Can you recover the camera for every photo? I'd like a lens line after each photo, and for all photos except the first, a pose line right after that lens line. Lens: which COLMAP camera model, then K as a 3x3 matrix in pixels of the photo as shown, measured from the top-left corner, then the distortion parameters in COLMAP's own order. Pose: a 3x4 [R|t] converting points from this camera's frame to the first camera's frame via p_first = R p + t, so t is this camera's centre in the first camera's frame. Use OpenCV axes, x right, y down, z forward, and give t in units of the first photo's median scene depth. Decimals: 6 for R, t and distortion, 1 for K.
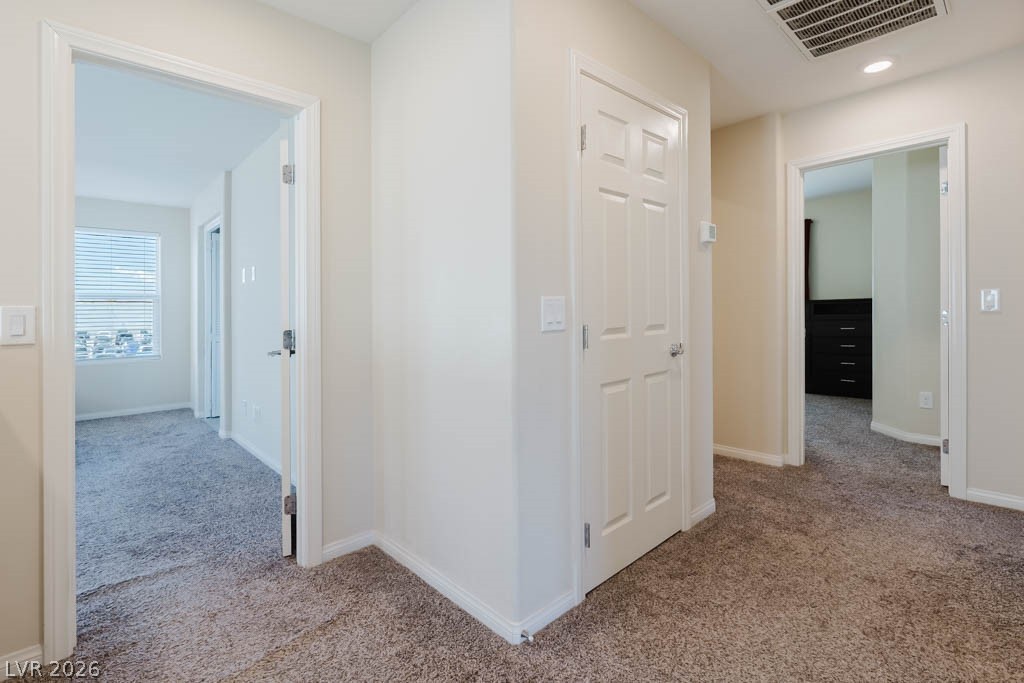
lens RADIAL K [[516.6, 0, 543.1], [0, 516.6, 322.8], [0, 0, 1]] dist [0.003991, 0.000619]
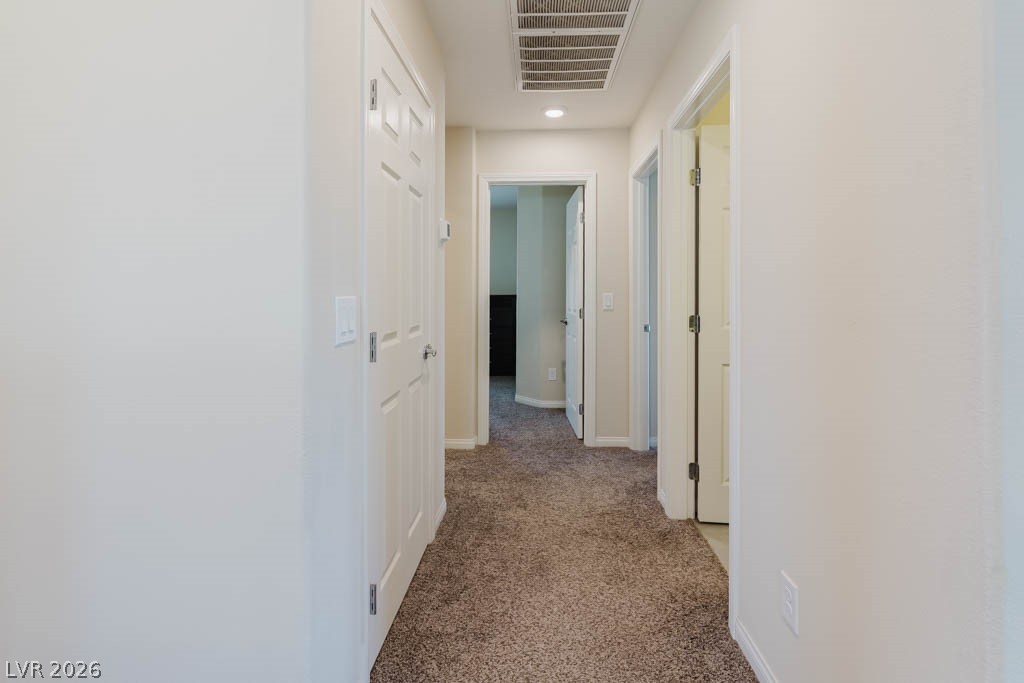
lens RADIAL K [[464.1, 0, 511.9], [0, 464.1, 303.9], [0, 0, 1]] dist [0.000604, 0.000103]
pose [[0.717844, 0.005733, 0.696180, -0.217256], [0.000373, 0.999963, -0.008619, -0.027440], [-0.696203, 0.006447, 0.717816, 0.288868]]
